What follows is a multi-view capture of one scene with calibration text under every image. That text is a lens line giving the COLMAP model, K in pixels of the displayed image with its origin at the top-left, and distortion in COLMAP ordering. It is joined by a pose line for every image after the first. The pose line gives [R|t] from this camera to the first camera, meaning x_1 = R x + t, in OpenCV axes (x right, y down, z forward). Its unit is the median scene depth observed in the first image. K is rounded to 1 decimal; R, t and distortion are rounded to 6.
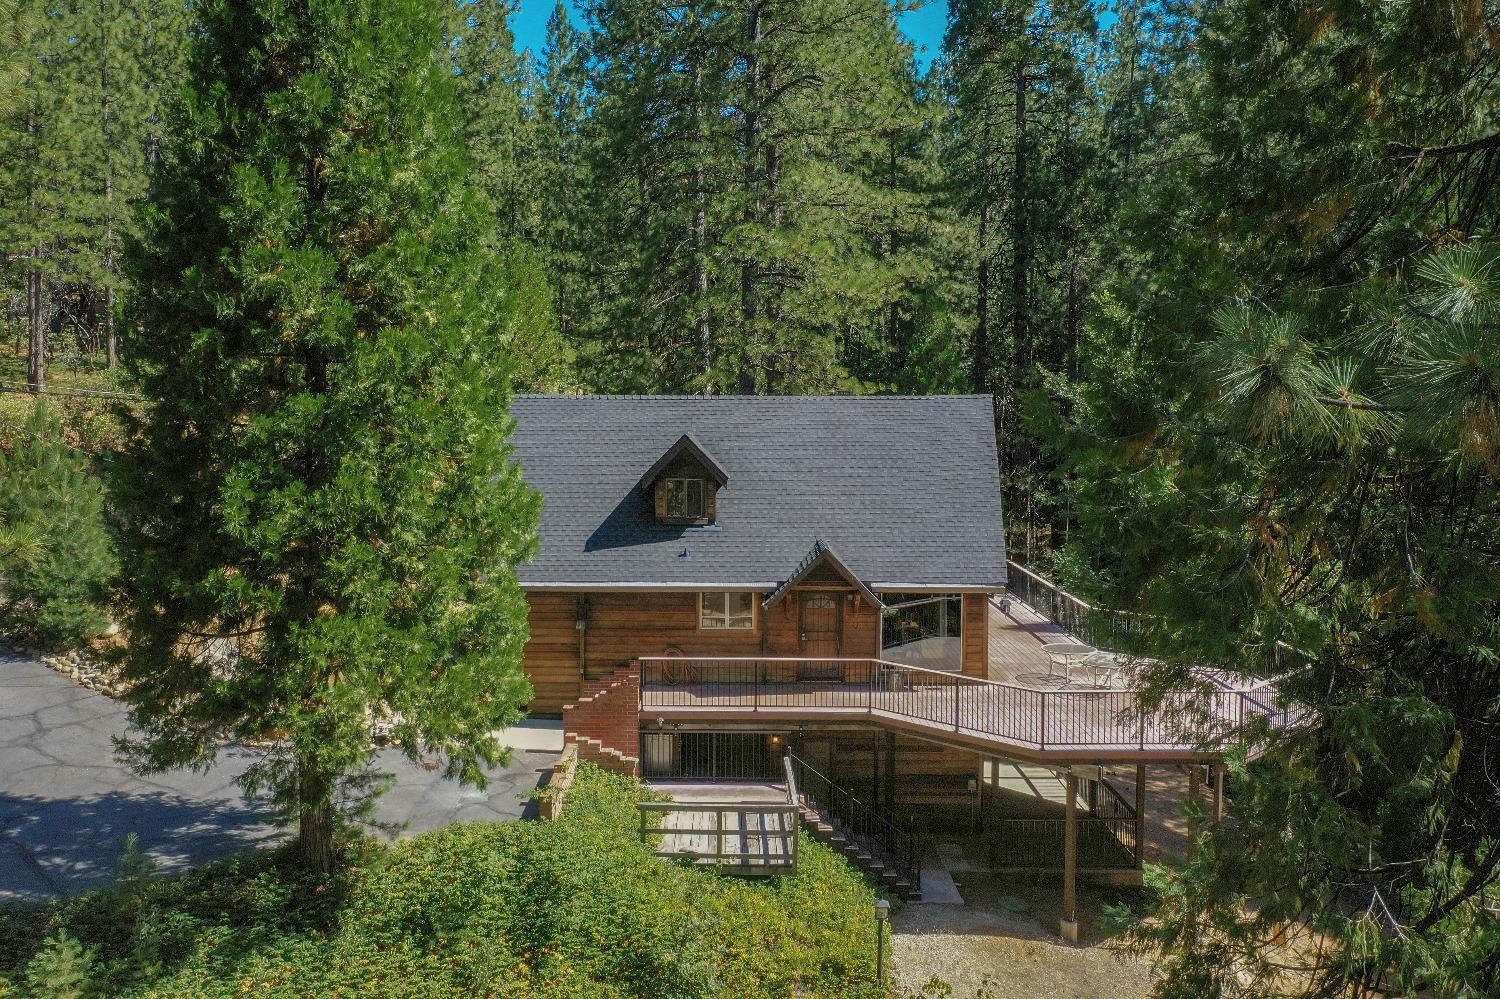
lens RADIAL K [[1238.4, 0, 709.3], [0, 1238.4, 501.3], [0, 0, 1]] dist [0.011120, 0.008778]
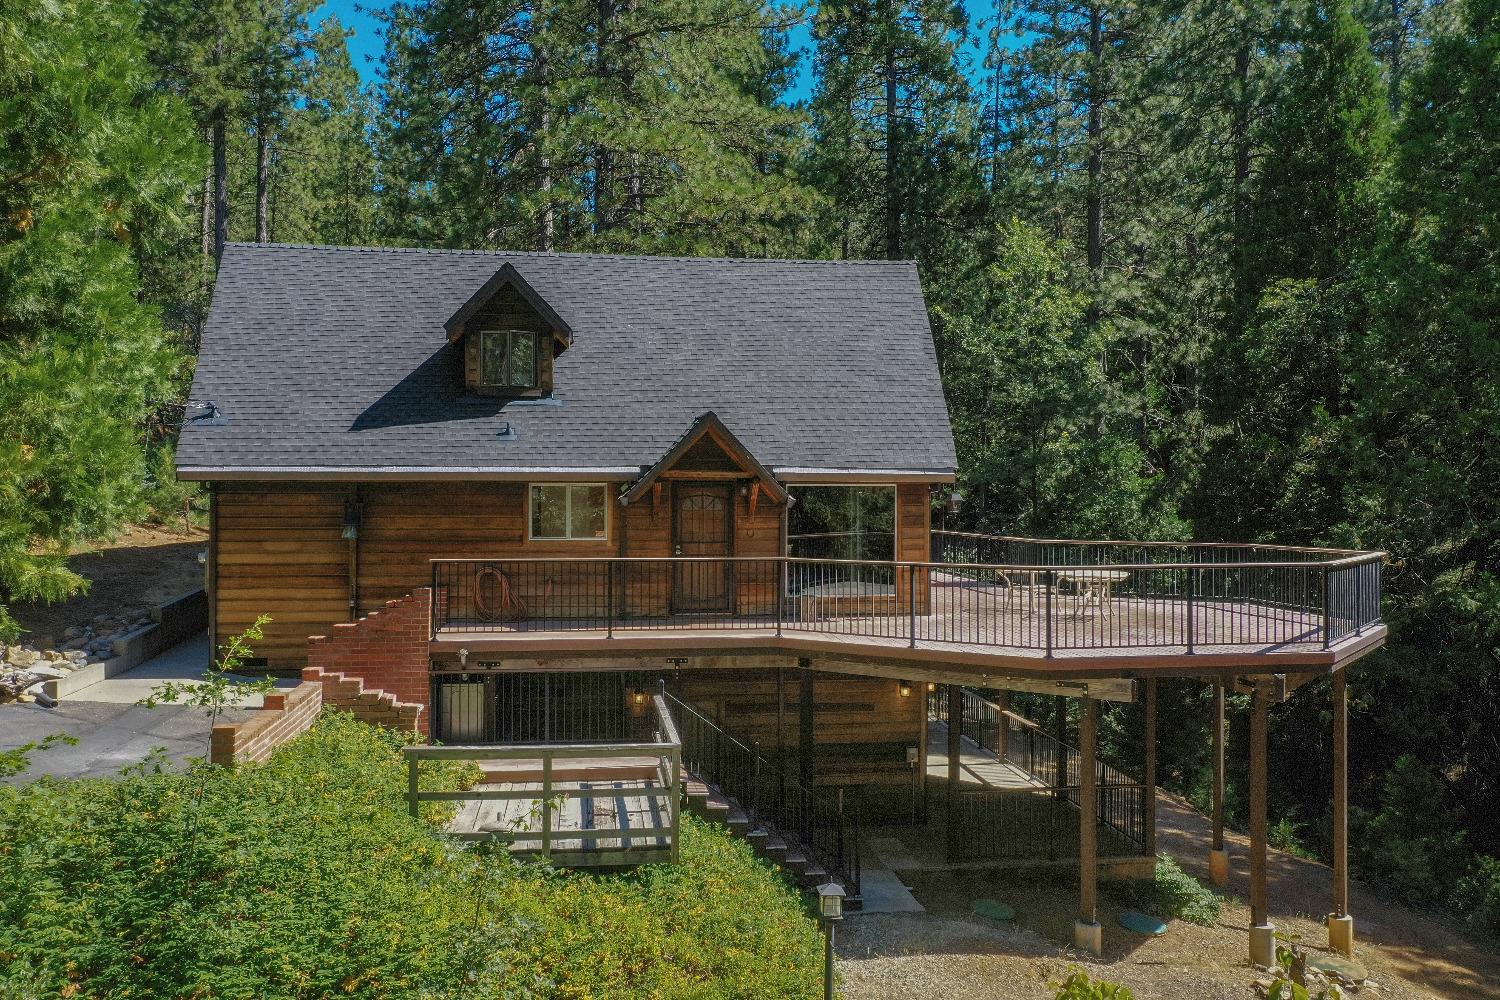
lens RADIAL K [[1176.9, 0, 751.4], [0, 1176.9, 517.9], [0, 0, 1]] dist [0.000578, 0.005571]
pose [[0.988110, 0.000556, 0.153748, 0.016015], [0.009803, 0.997731, -0.066608, 0.154273], [-0.153436, 0.067323, 0.985863, 0.375114]]
